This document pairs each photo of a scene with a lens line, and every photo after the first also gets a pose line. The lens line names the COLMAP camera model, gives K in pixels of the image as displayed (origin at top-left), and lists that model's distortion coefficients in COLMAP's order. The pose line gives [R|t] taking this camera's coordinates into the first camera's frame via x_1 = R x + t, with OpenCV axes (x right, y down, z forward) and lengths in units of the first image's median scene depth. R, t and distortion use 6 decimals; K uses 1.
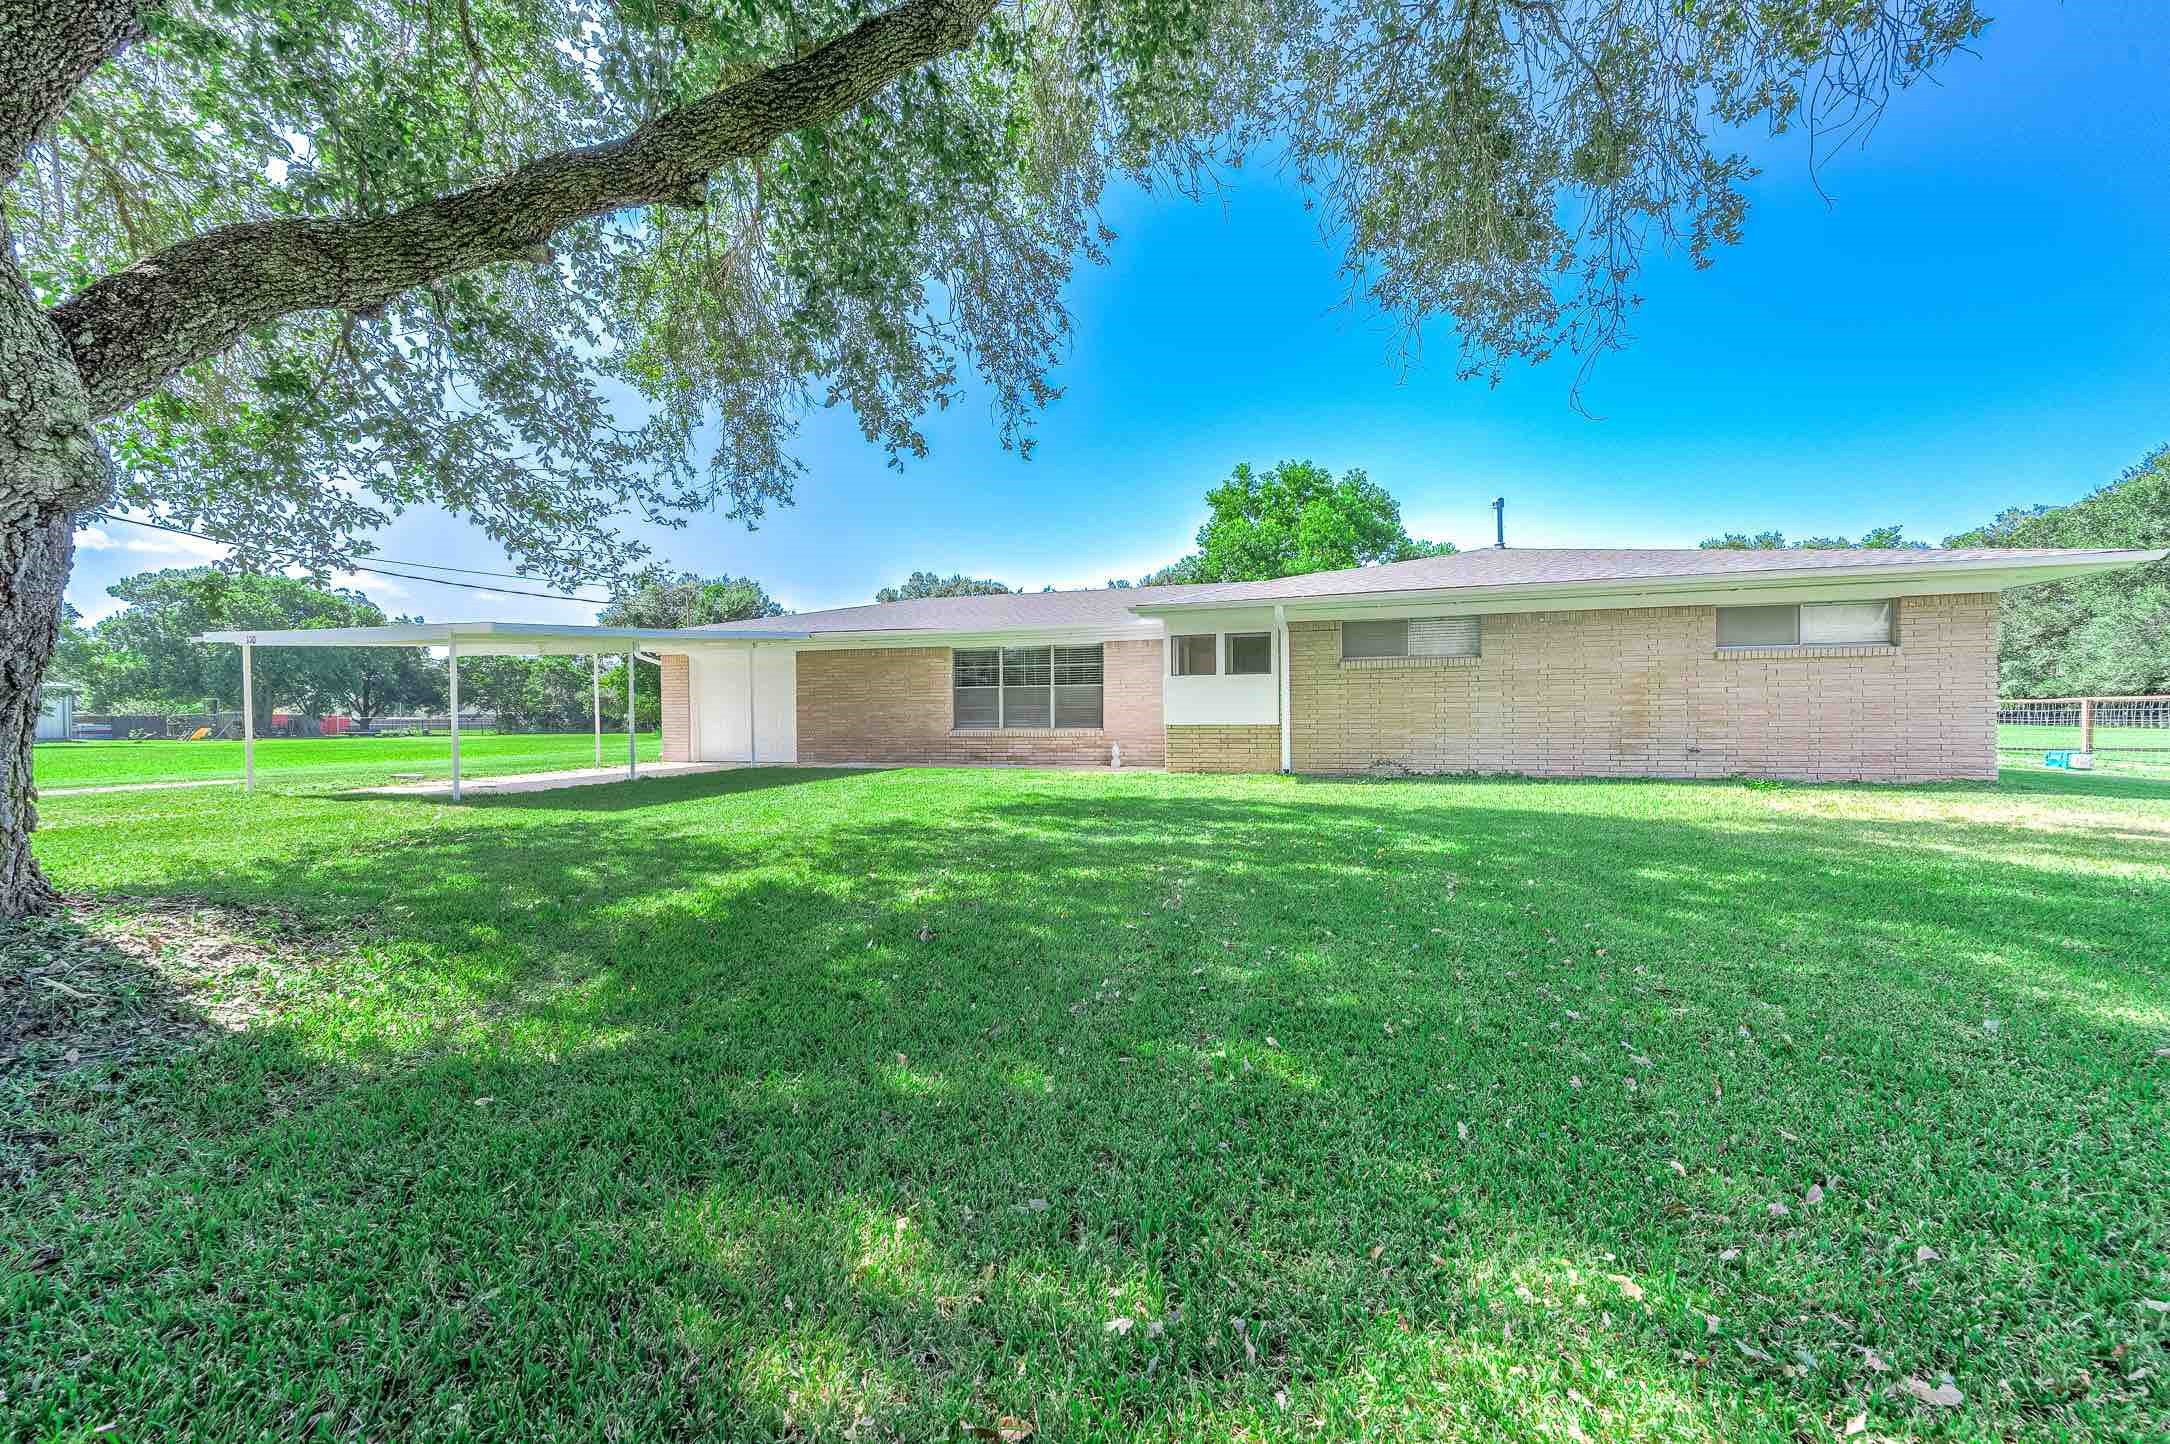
lens RADIAL K [[855.6, 0, 1085.0], [0, 855.6, 722.0], [0, 0, 1]] dist [0.022354, 0.000114]
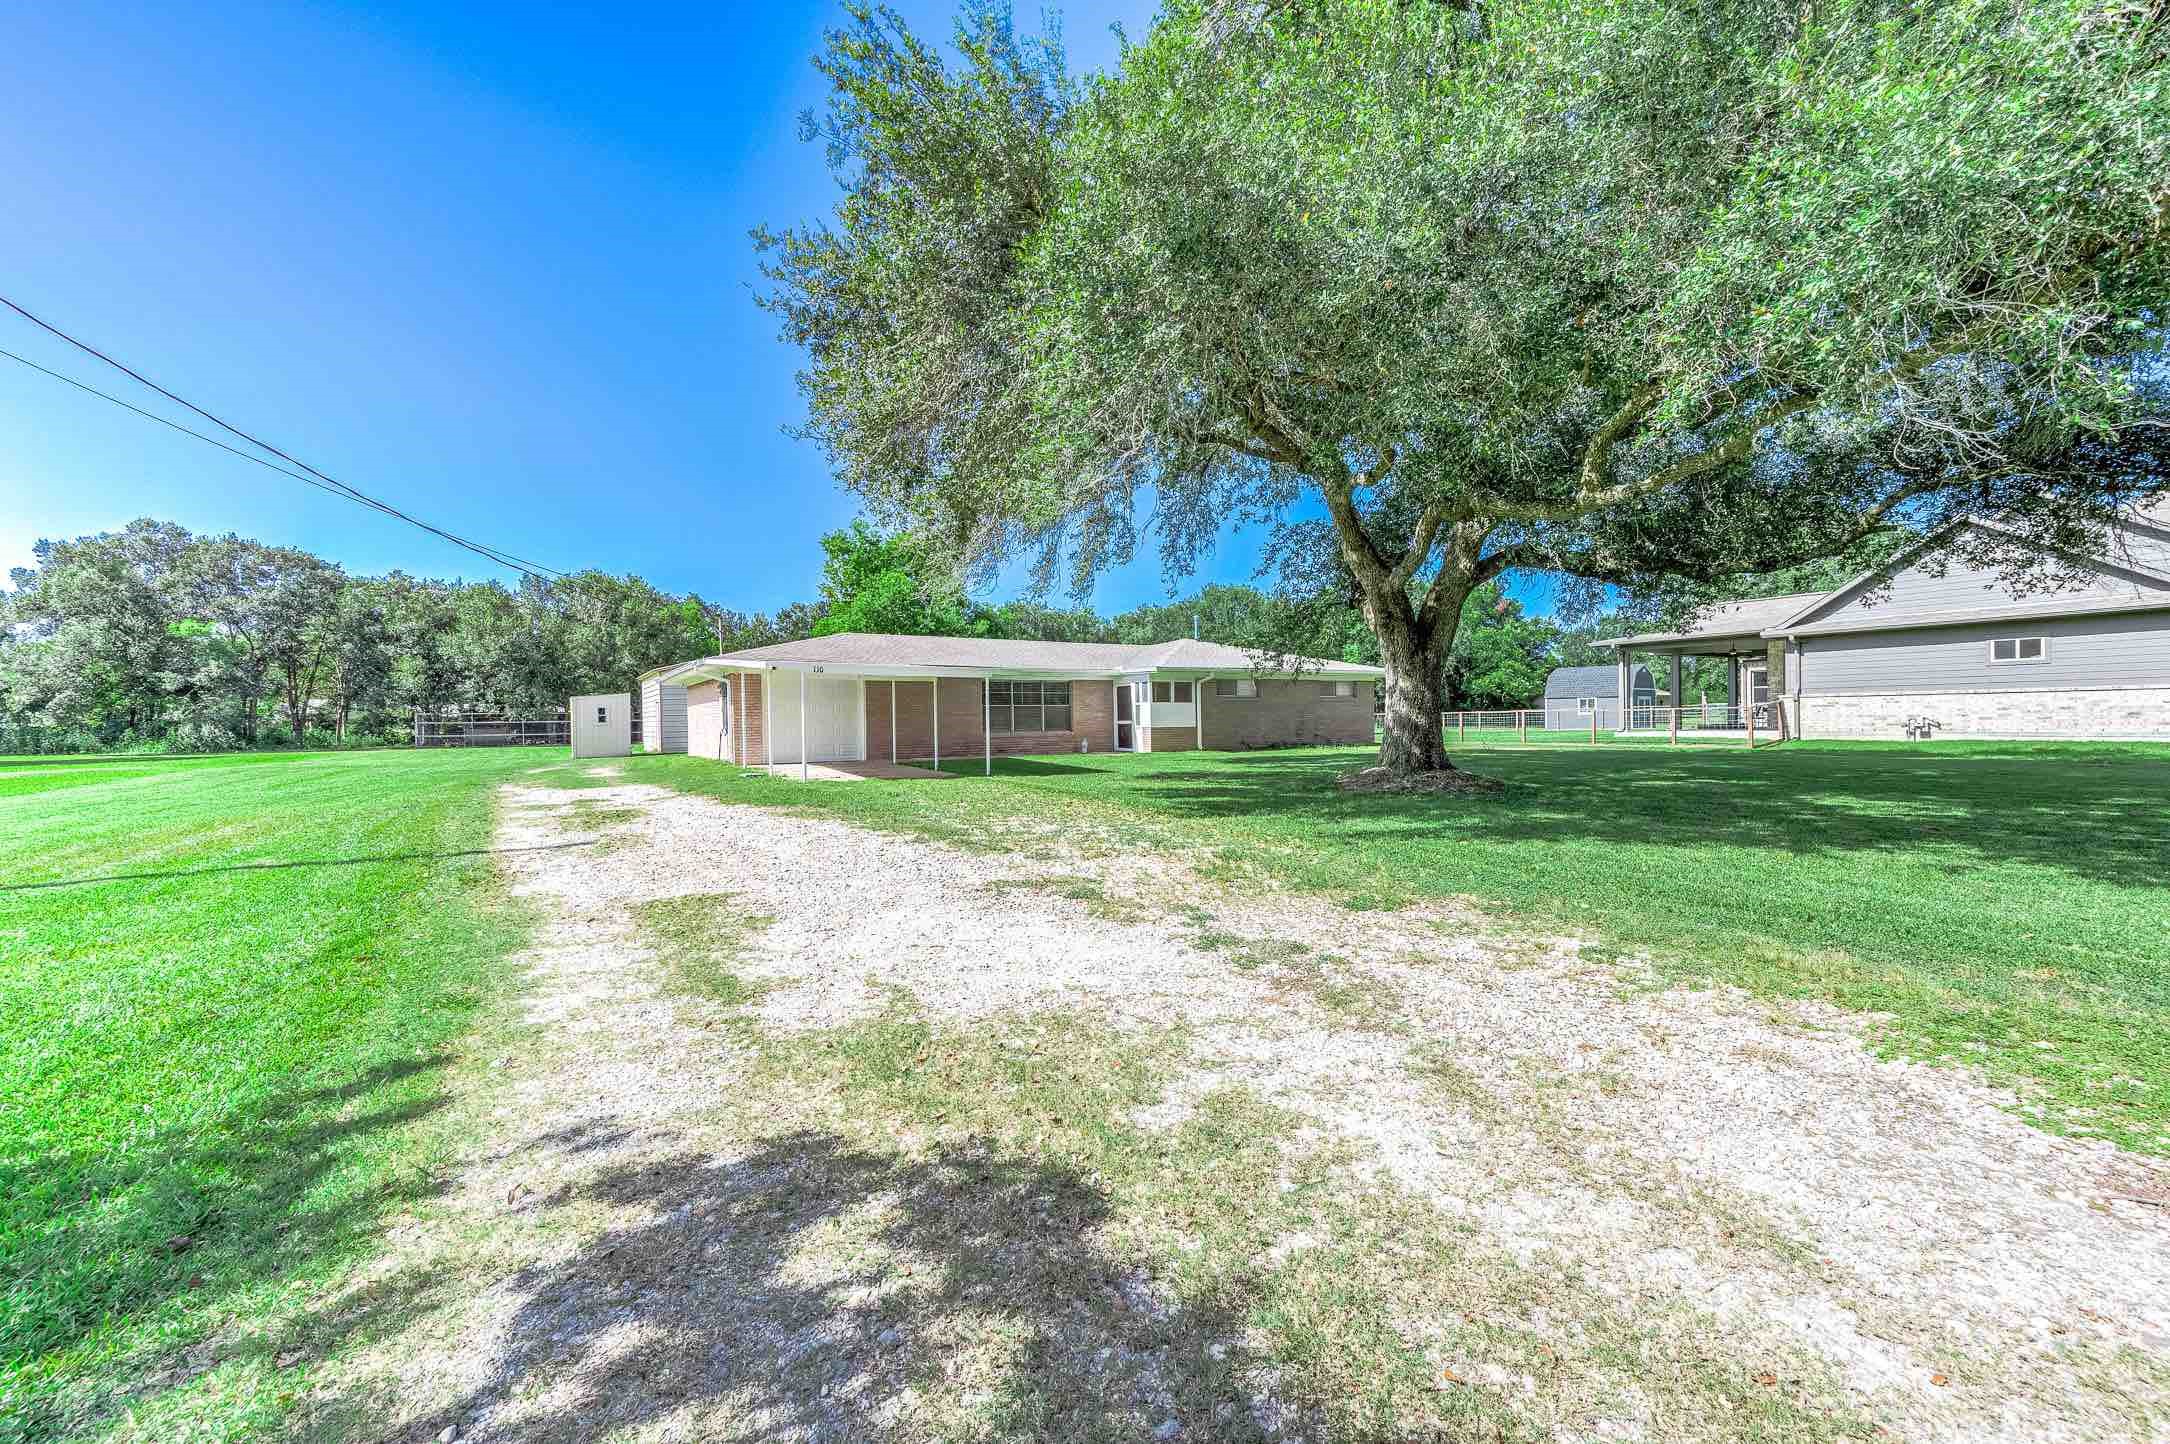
lens RADIAL K [[855.6, 0, 1085.0], [0, 855.6, 722.0], [0, 0, 1]] dist [0.022354, 0.000114]
pose [[0.651047, -0.001568, 0.759036, -1.245564], [0.011624, 0.999901, -0.007905, 0.003764], [-0.758949, 0.013970, 0.651001, -0.120790]]
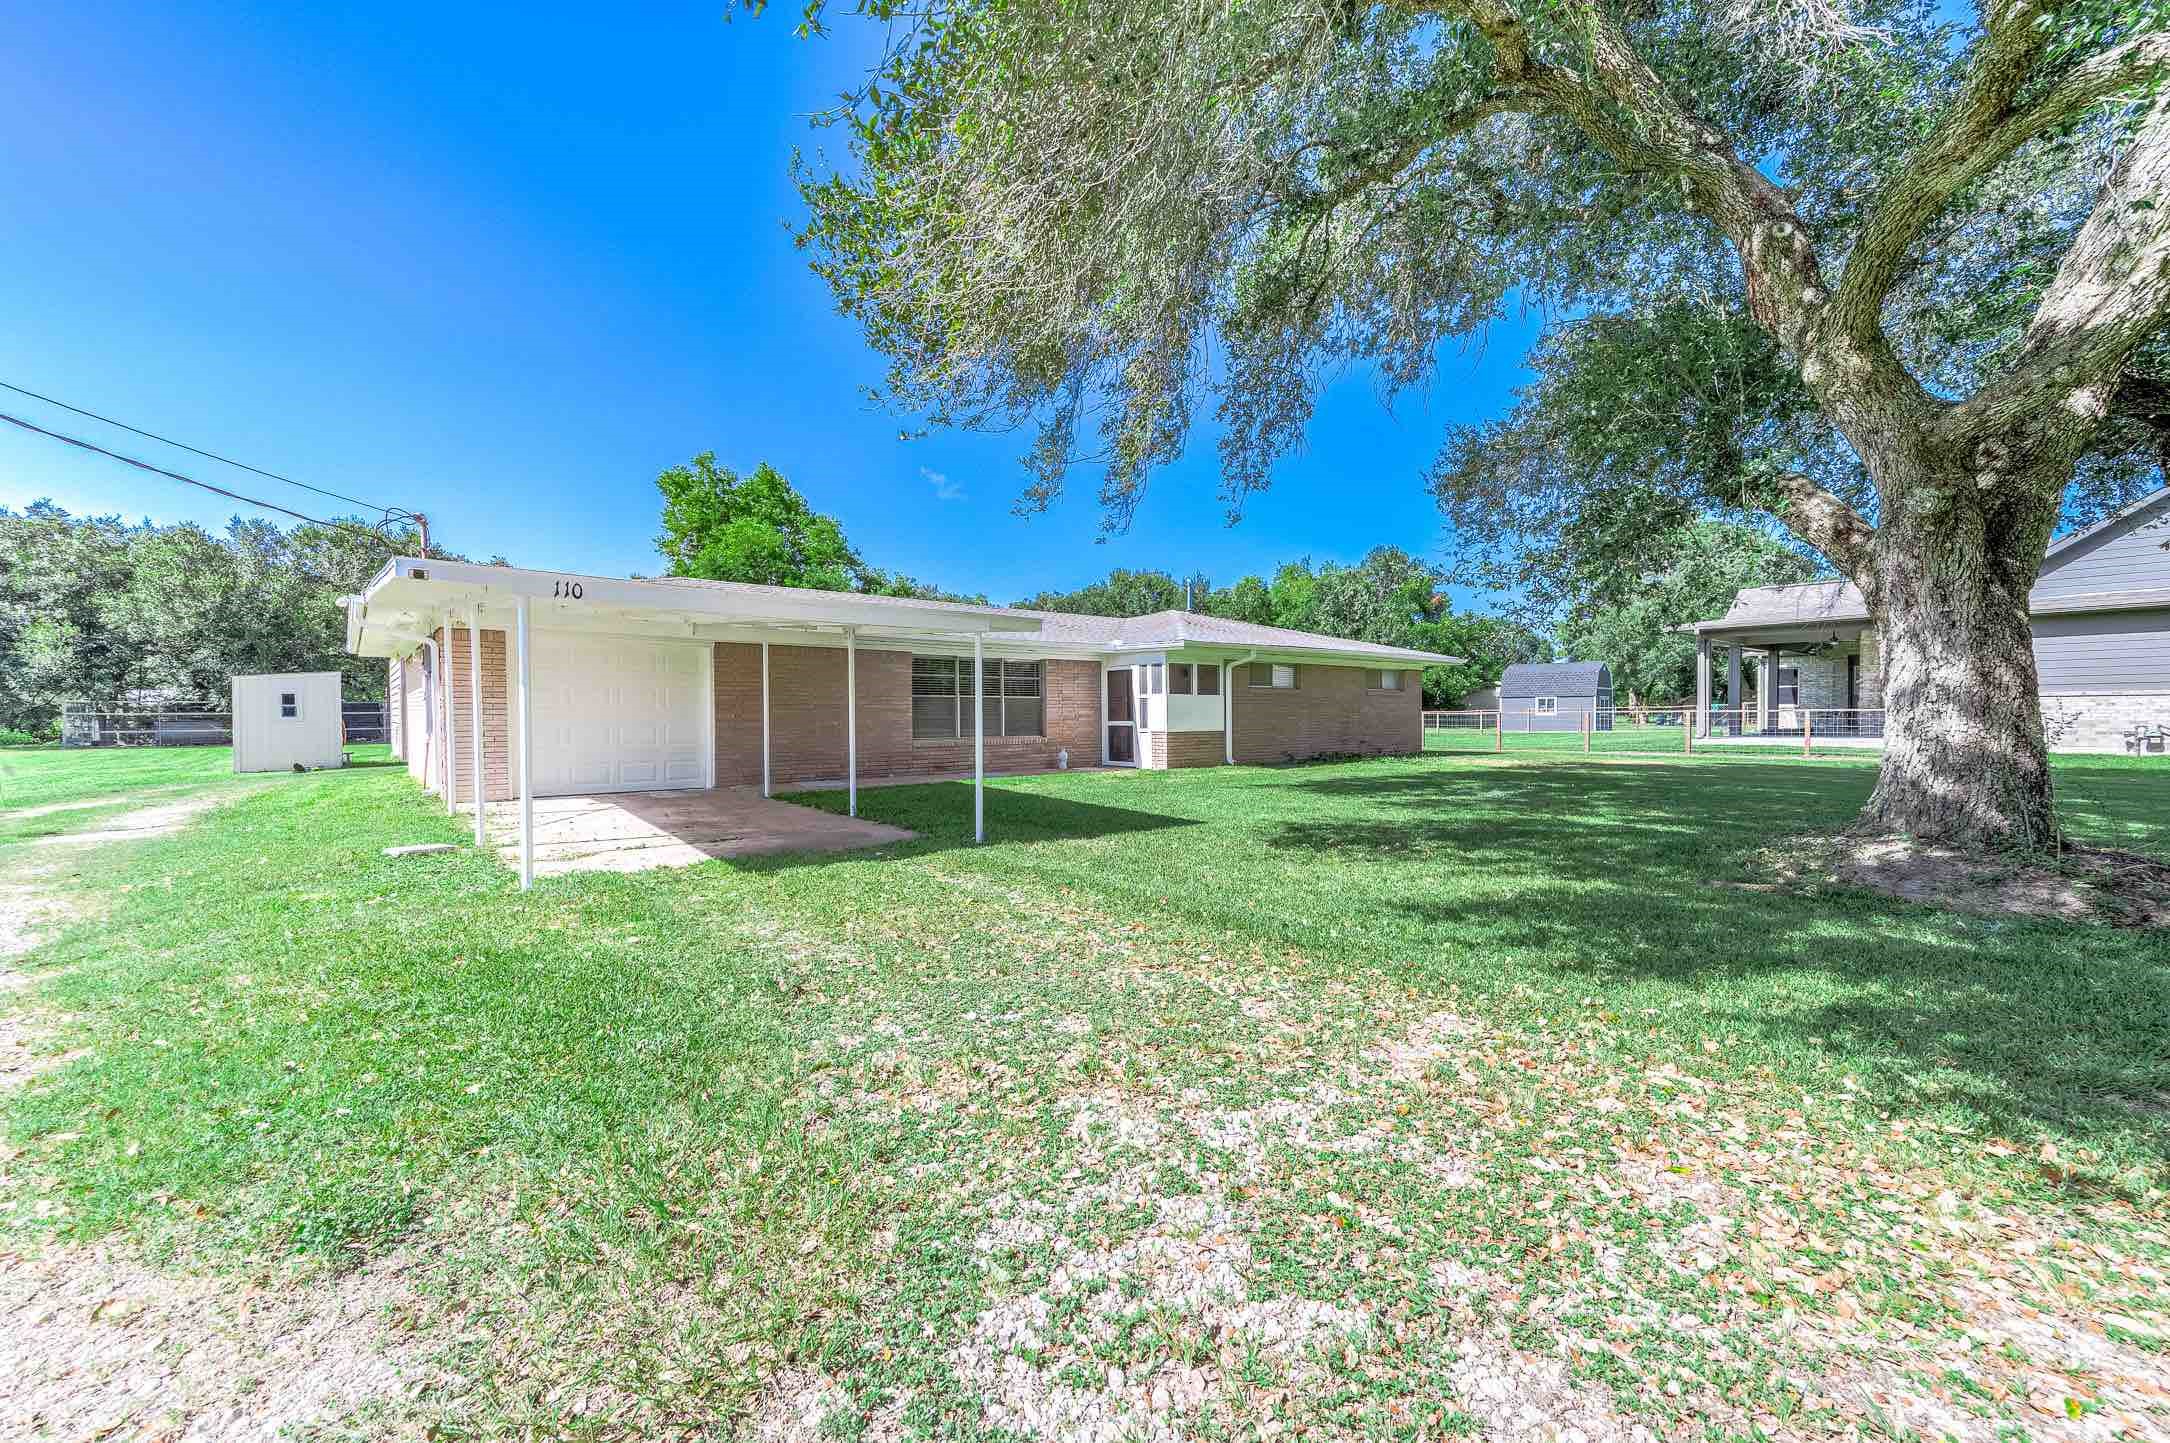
lens RADIAL K [[855.6, 0, 1085.0], [0, 855.6, 721.5], [0, 0, 1]] dist [0.022354, 0.000114]
pose [[0.532855, 0.000025, 0.846206, -0.899177], [0.005267, 0.999981, -0.003347, -0.007265], [-0.846190, 0.006241, 0.532845, 0.357220]]
